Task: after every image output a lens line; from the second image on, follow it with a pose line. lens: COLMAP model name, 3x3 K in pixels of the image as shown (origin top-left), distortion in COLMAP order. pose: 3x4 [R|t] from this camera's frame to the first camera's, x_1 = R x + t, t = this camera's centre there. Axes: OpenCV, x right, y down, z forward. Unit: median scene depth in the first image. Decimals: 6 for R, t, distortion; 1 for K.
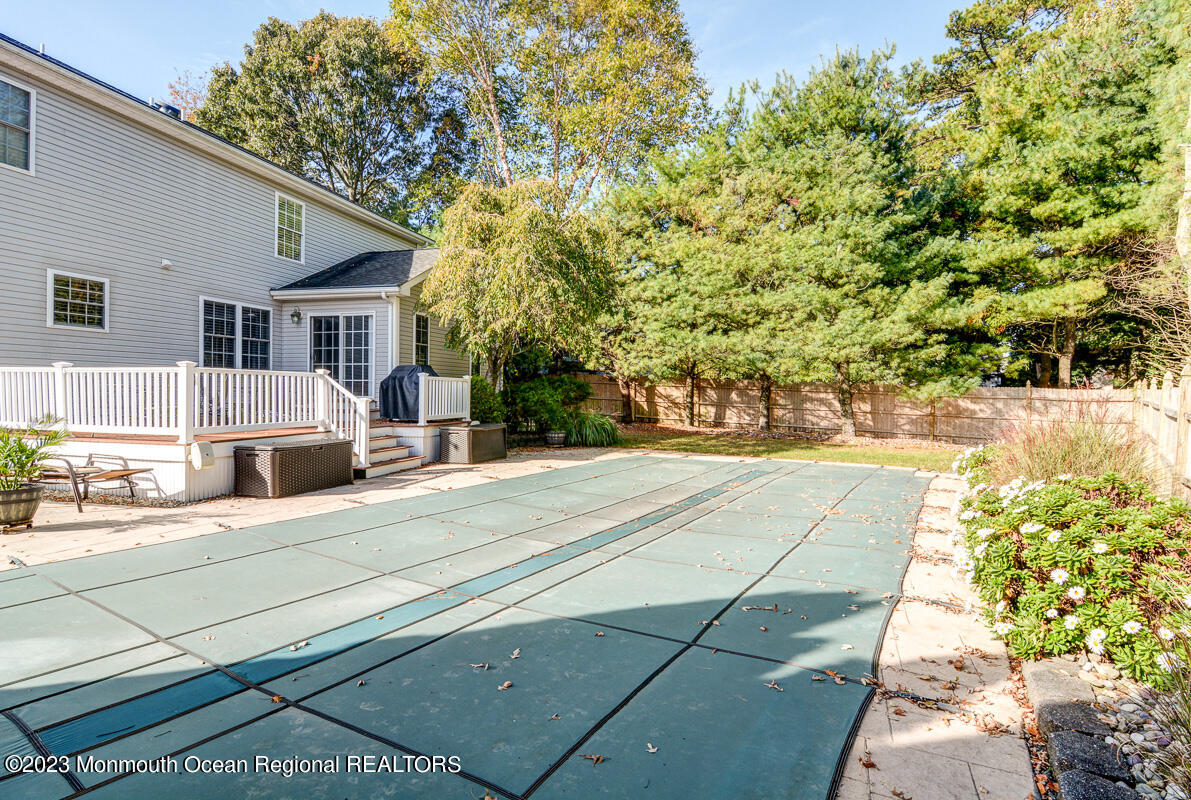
lens RADIAL K [[574.5, 0, 595.5], [0, 574.5, 400.0], [0, 0, 1]] dist [-0.001001, -0.000198]
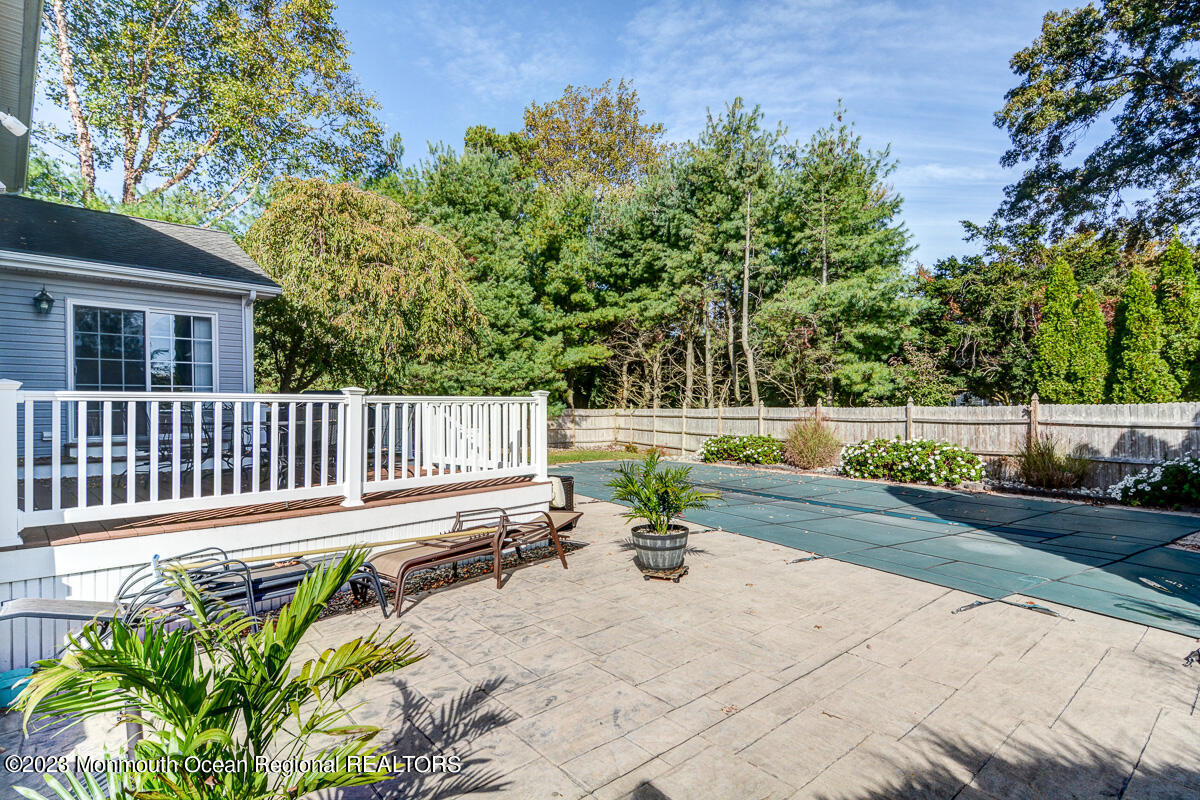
lens RADIAL K [[581.8, 0, 600.0], [0, 581.8, 400.0], [0, 0, 1]] dist [-0.000566, -0.000474]
pose [[0.461188, -0.003761, 0.887295, -0.668452], [0.044748, 0.998817, -0.019025, -0.013294], [-0.886173, 0.048478, 0.460811, 0.223853]]
